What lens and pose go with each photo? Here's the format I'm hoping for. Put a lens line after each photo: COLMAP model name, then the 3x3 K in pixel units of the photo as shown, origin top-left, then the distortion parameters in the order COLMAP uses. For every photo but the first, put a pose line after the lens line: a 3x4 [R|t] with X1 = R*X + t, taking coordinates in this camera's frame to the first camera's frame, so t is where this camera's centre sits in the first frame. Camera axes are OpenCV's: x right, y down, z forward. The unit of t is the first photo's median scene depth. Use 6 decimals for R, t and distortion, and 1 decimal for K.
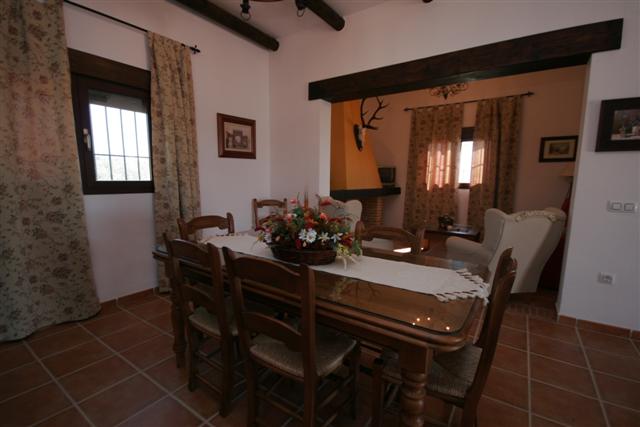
lens RADIAL K [[295.9, 0, 319.9], [0, 295.9, 216.1], [0, 0, 1]] dist [-0.000752, -0.001164]
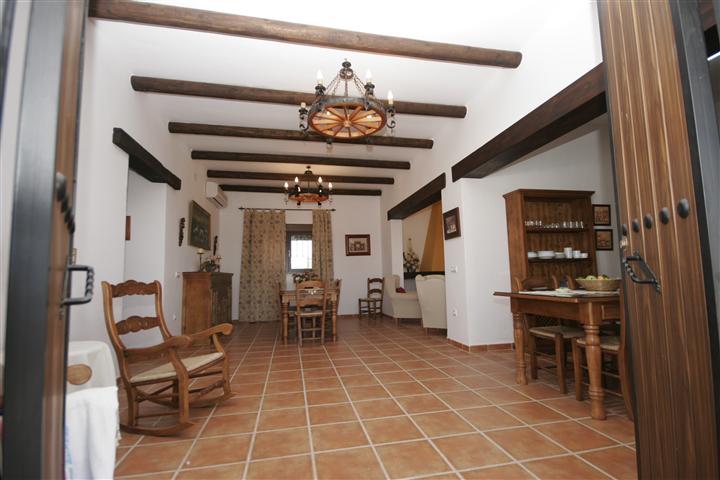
lens RADIAL K [[332.9, 0, 360.2], [0, 332.9, 242.4], [0, 0, 1]] dist [-0.000752, -0.001164]
pose [[0.720436, -0.097345, -0.686655, 1.403718], [-0.059751, 0.977706, -0.201297, 0.170384], [0.690942, 0.186050, 0.698559, -0.558726]]
